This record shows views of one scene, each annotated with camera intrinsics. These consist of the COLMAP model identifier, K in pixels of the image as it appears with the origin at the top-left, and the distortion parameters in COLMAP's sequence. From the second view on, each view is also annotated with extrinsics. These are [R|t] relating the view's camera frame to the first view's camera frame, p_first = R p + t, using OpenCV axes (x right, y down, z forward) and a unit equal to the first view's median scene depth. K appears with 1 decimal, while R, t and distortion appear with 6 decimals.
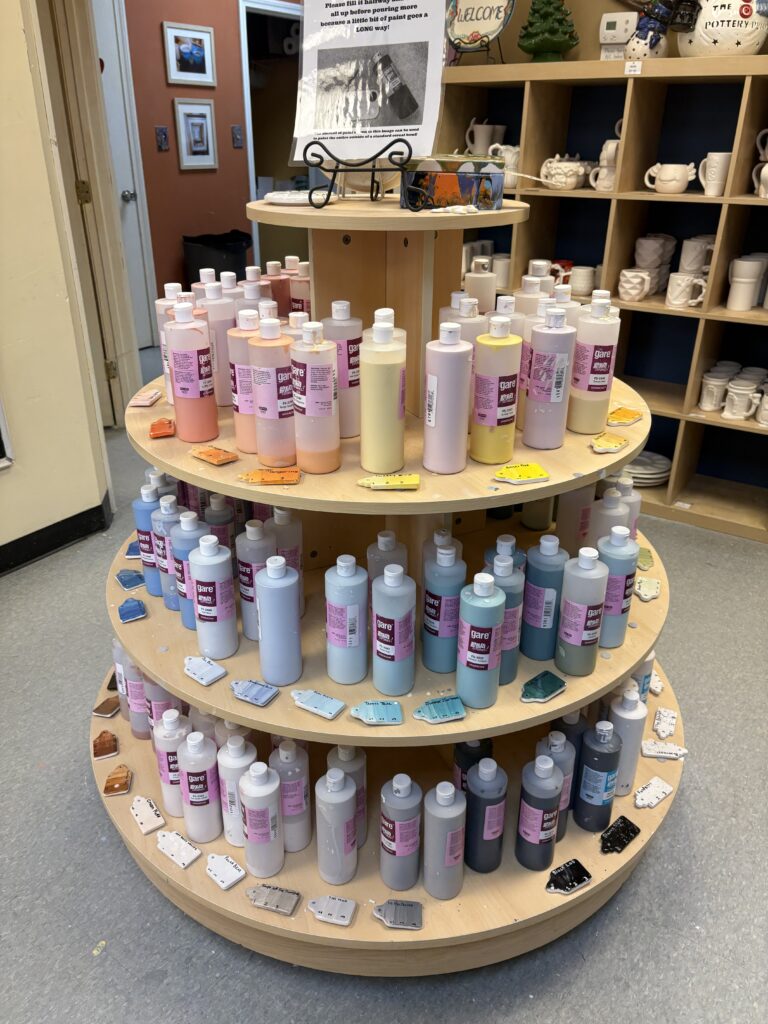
lens RADIAL K [[782.5, 0, 387.0], [0, 782.5, 509.1], [0, 0, 1]] dist [0.037651, -0.043869]
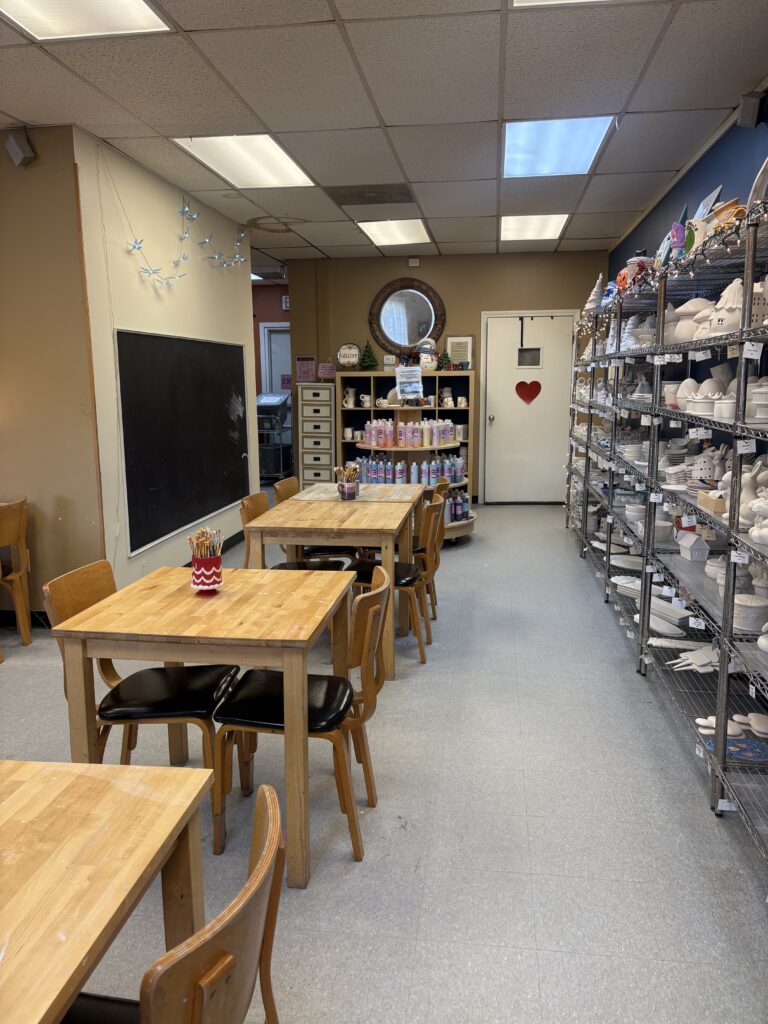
lens RADIAL K [[782.5, 0, 387.0], [0, 782.5, 509.1], [0, 0, 1]] dist [0.037651, -0.043869]
pose [[0.892368, -0.096553, 0.440859, -1.775582], [0.216463, 0.948720, -0.230377, 1.026191], [-0.396008, 0.301011, 0.867508, -2.339497]]
